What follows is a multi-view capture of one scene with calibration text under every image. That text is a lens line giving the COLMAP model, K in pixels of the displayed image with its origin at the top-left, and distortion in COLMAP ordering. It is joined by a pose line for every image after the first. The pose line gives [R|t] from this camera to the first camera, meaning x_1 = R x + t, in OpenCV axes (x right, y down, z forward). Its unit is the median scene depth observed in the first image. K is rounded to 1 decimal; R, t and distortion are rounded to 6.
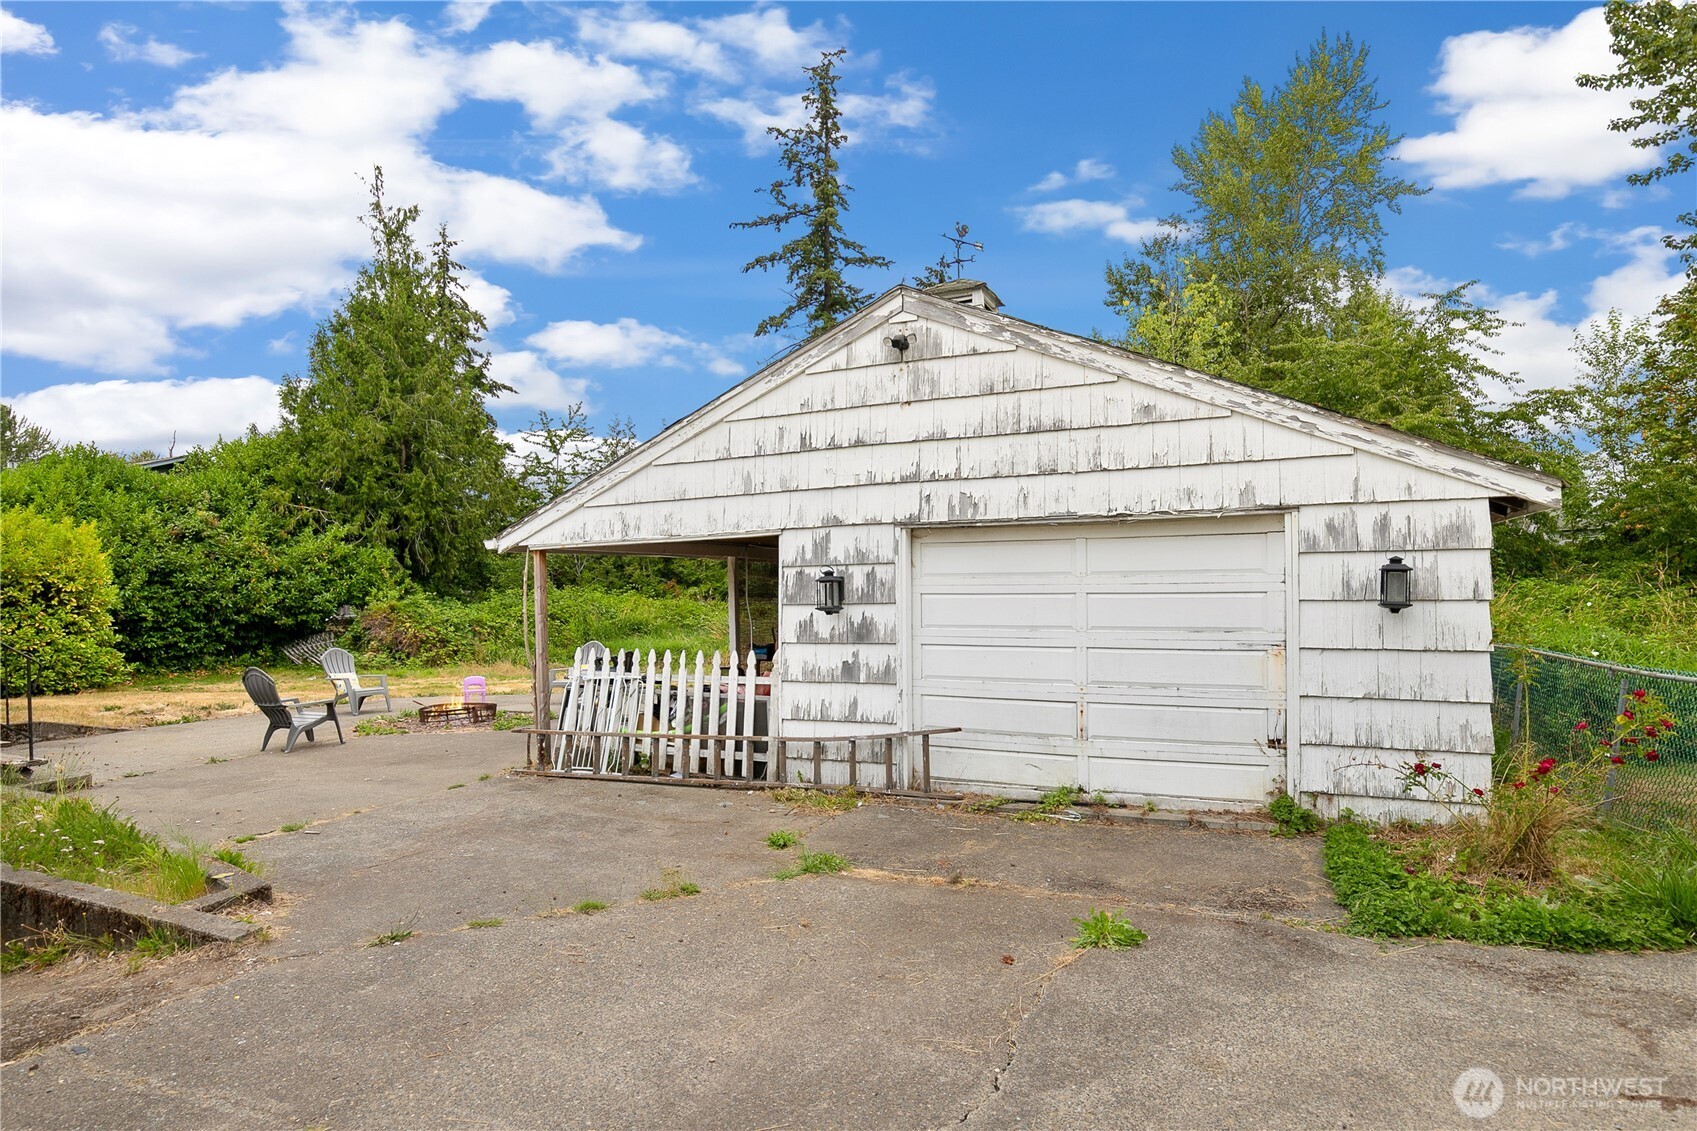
lens RADIAL K [[925.9, 0, 861.6], [0, 925.9, 579.5], [0, 0, 1]] dist [-0.008483, -0.000810]
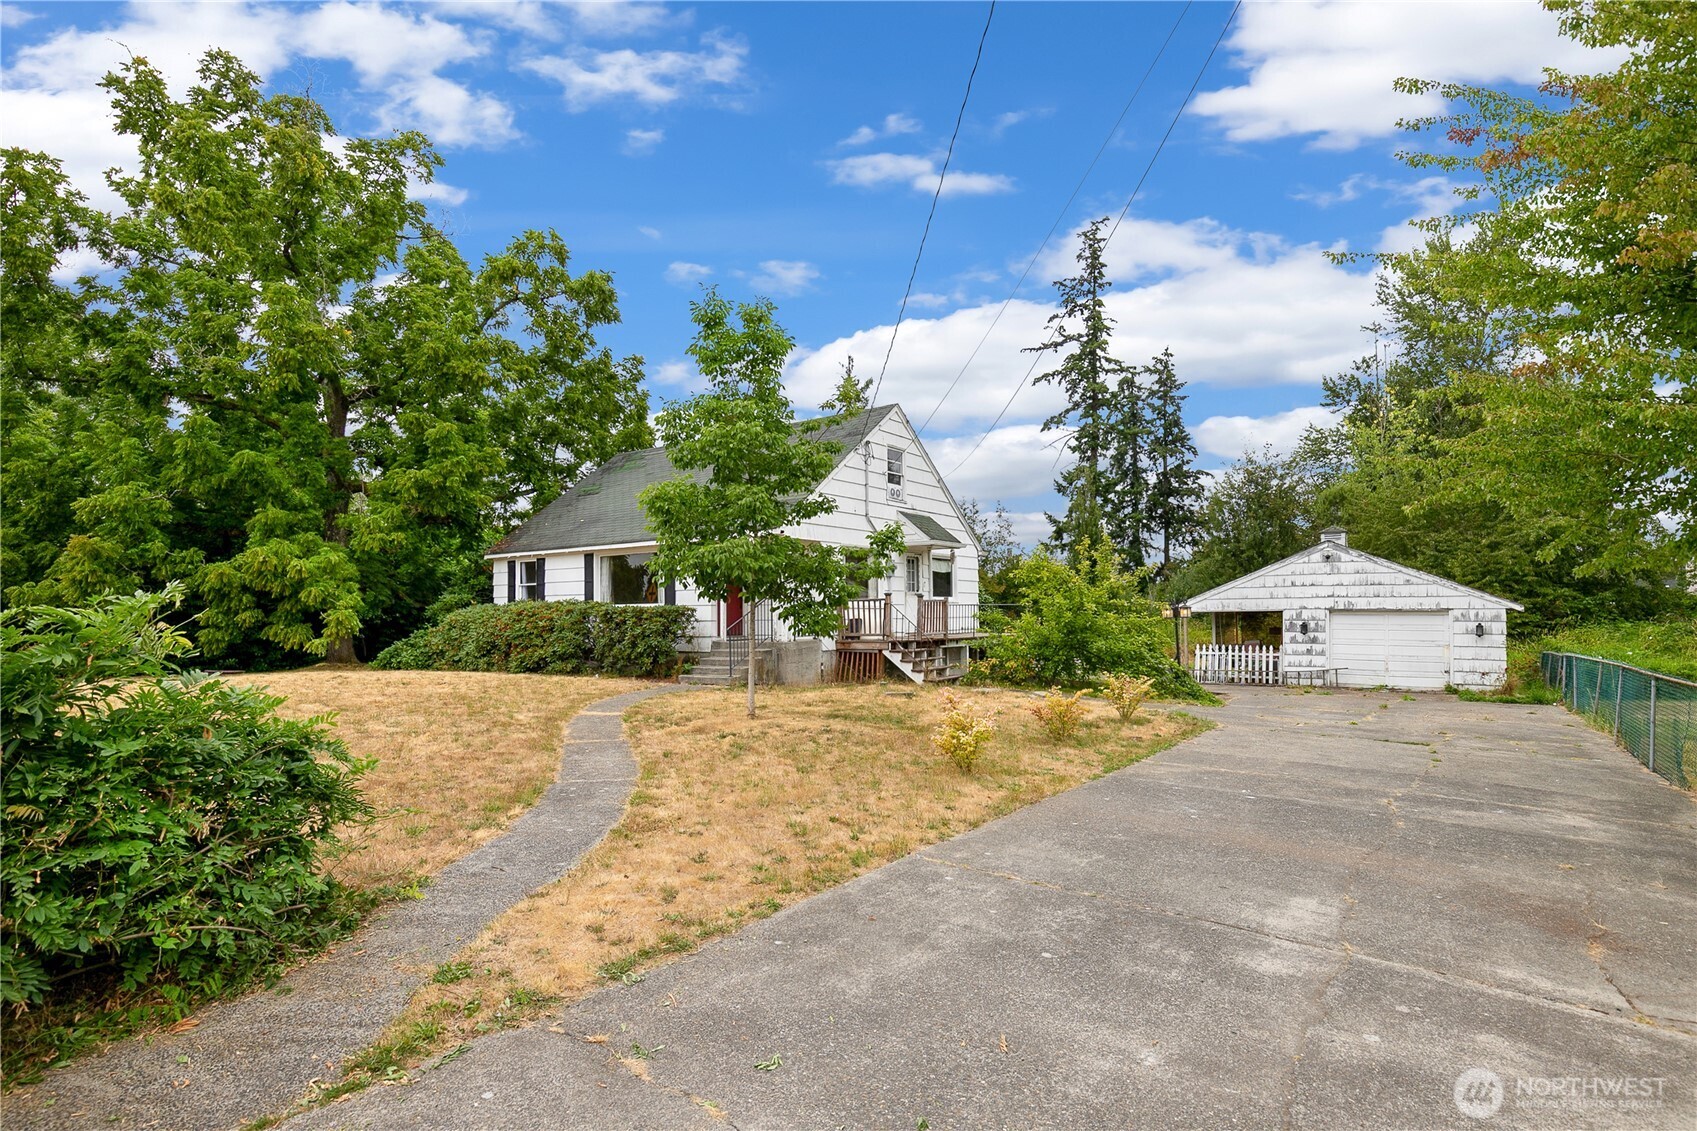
lens RADIAL K [[864.0, 0, 848.5], [0, 864.0, 576.1], [0, 0, 1]] dist [-0.018082, -0.001184]
pose [[0.977412, 0.007952, -0.211193, -0.271168], [-0.014569, 0.999450, -0.029791, -0.016102], [0.210840, 0.032194, 0.976990, -0.662418]]
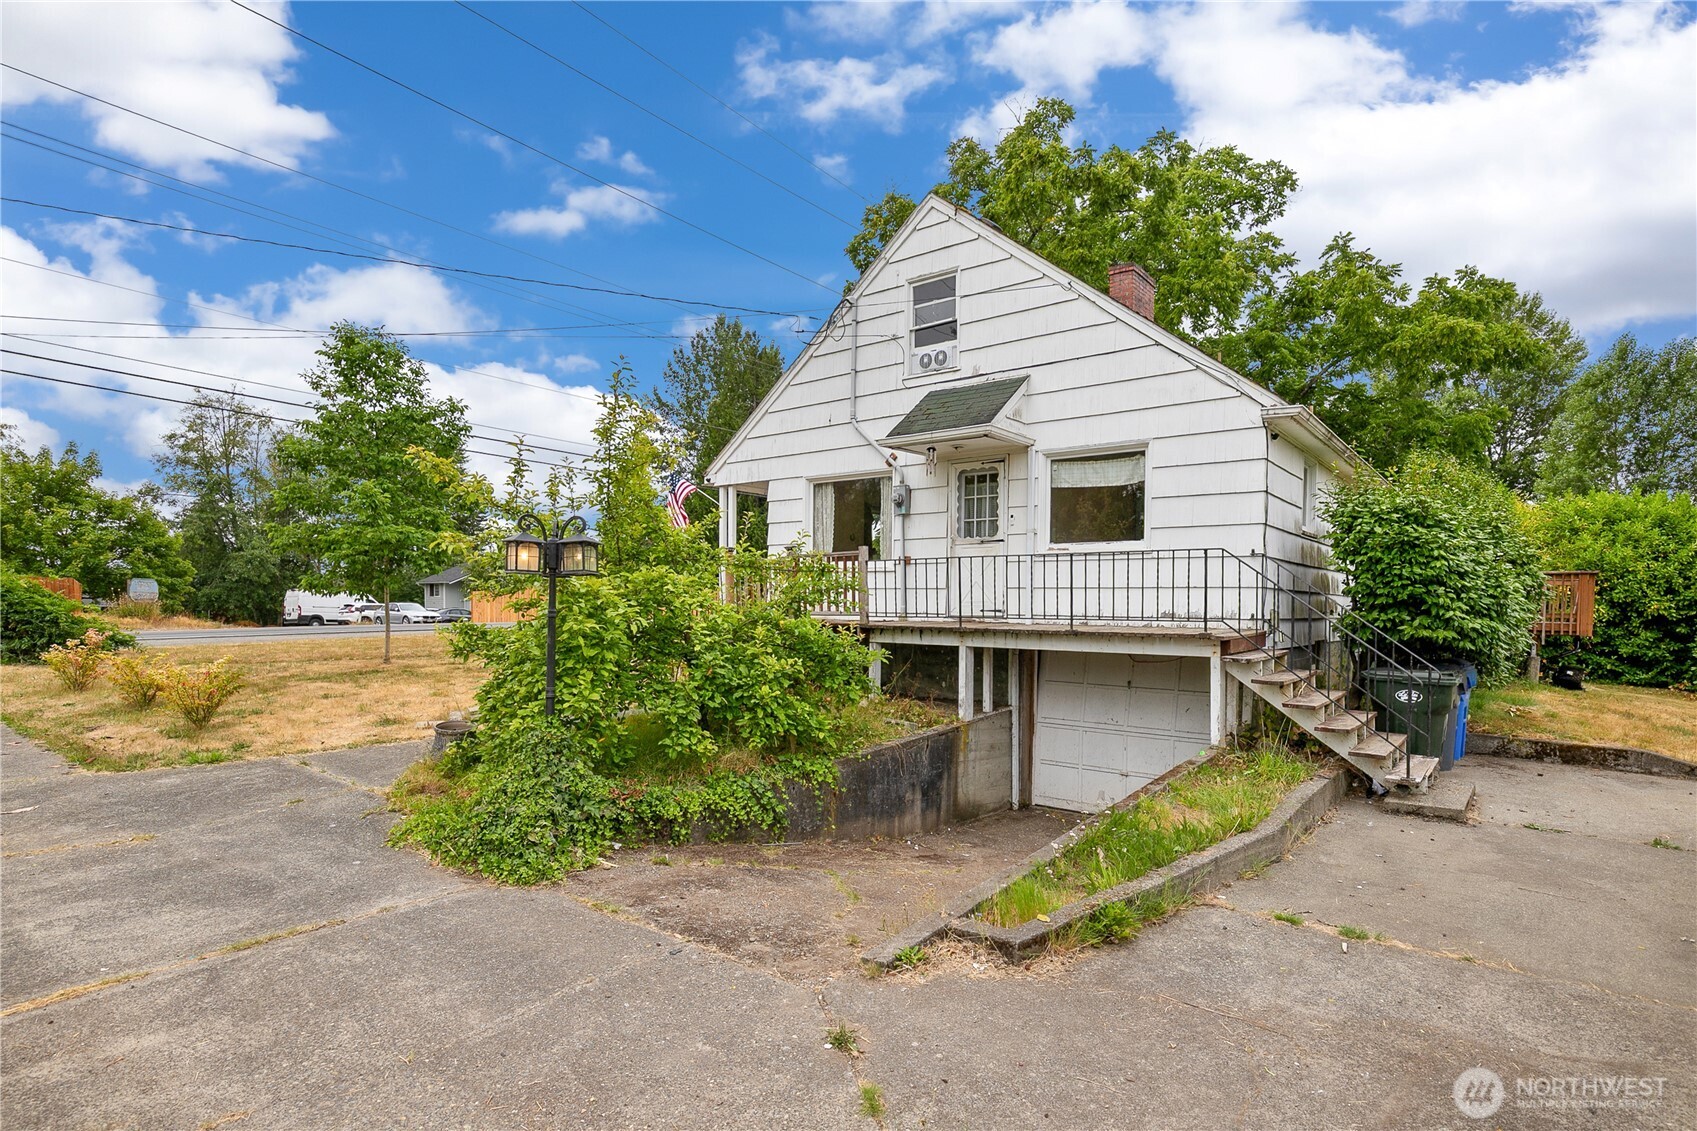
lens RADIAL K [[851.6, 0, 872.8], [0, 851.6, 638.2], [0, 0, 1]] dist [-0.001886, -0.000111]
pose [[-0.239004, 0.065011, -0.968840, 0.034198], [0.001410, 0.997778, 0.066605, -0.005004], [0.971017, 0.014553, -0.238565, 0.188298]]
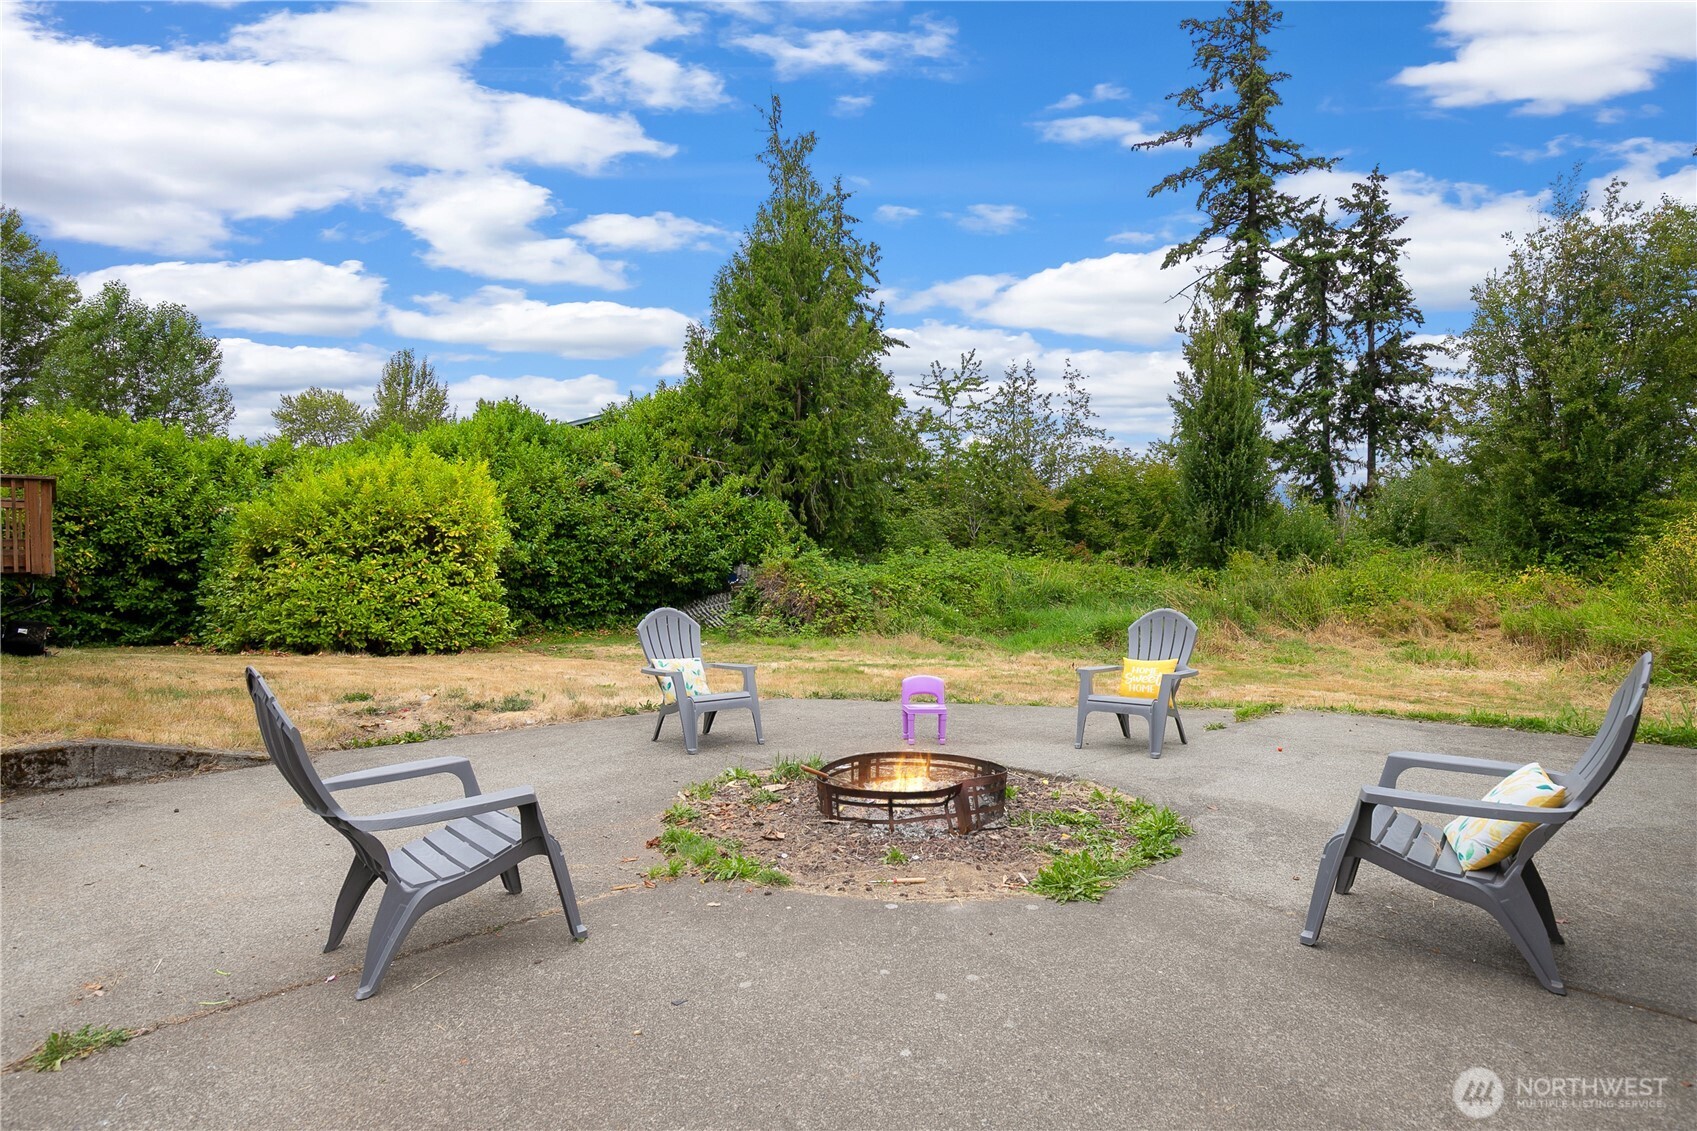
lens RADIAL K [[858.4, 0, 860.2], [0, 858.4, 572.6], [0, 0, 1]] dist [-0.002296, 0.000236]
pose [[0.924136, 0.012475, -0.381860, -0.144970], [-0.005225, 0.999786, 0.020017, 0.022123], [0.382028, -0.016503, 0.924003, 0.300385]]
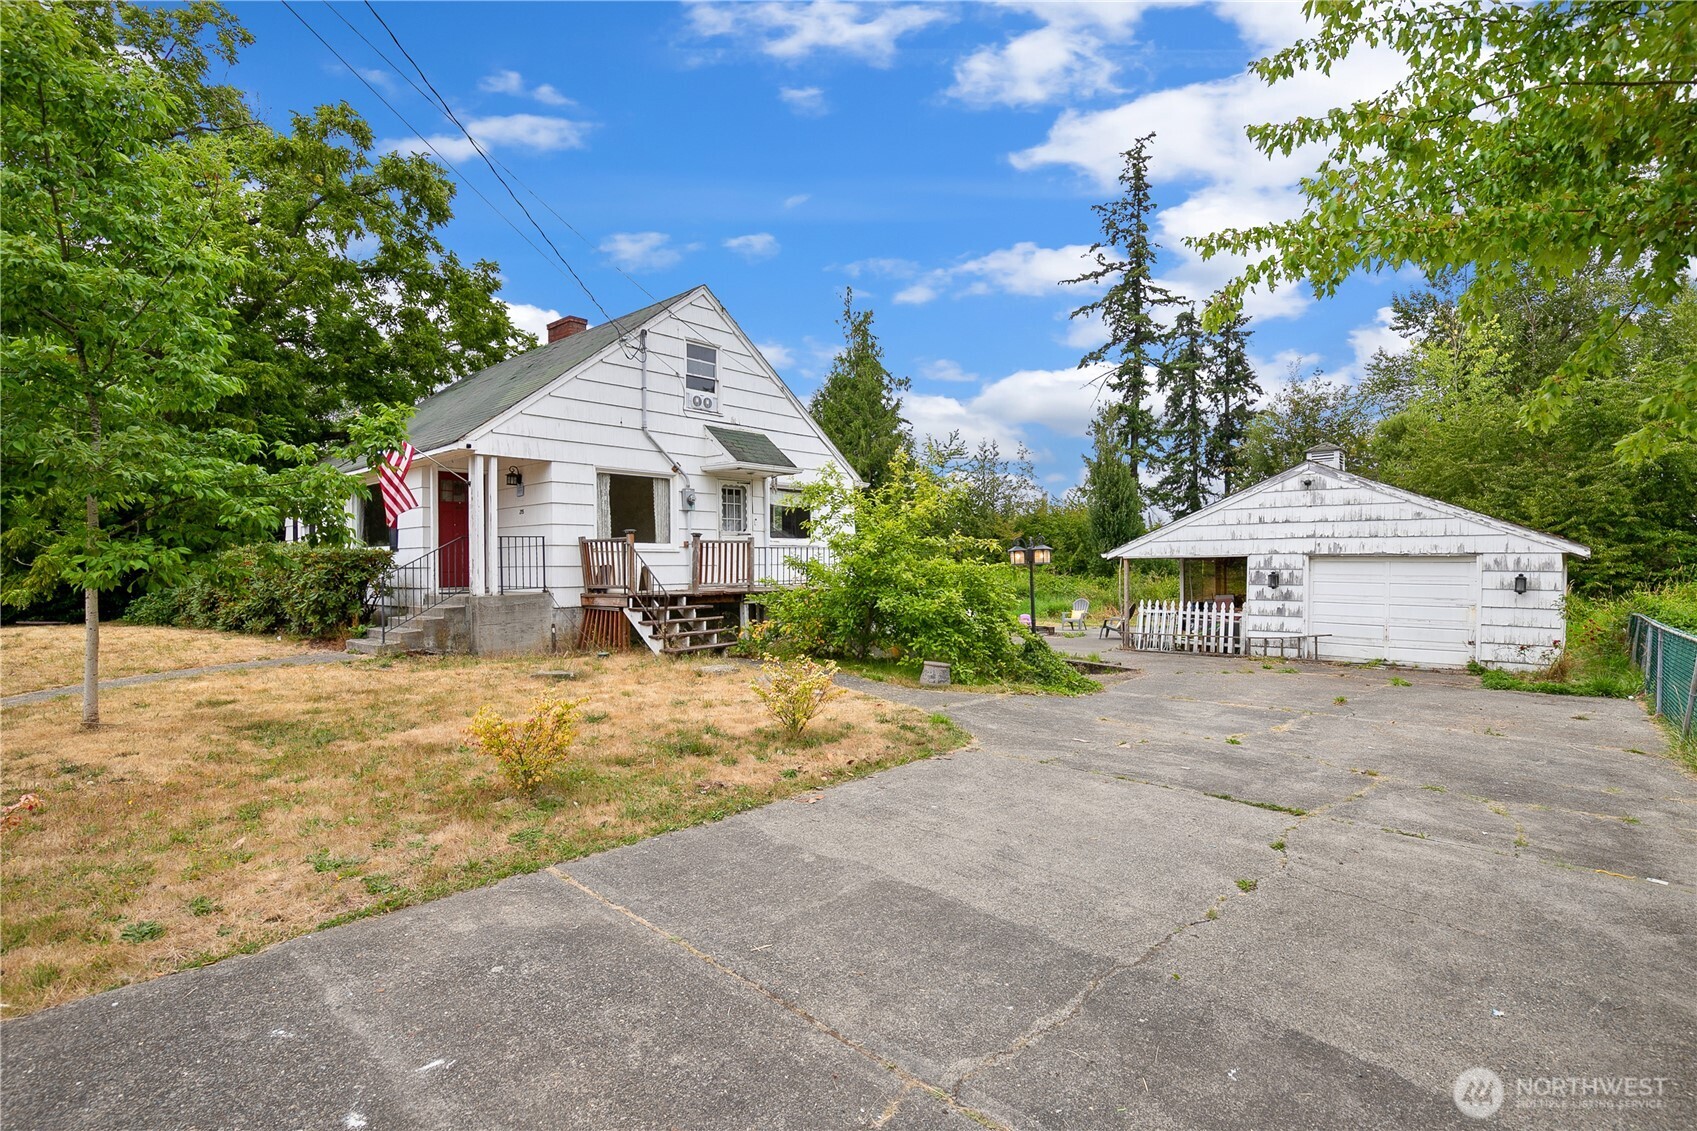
lens RADIAL K [[821.2, 0, 851.2], [0, 821.2, 560.8], [0, 0, 1]] dist [-0.017519, 0.001035]
pose [[0.949069, 0.017584, -0.314578, -0.114949], [-0.014370, 0.999818, 0.012533, -0.013546], [0.314741, -0.007374, 0.949149, -0.399671]]
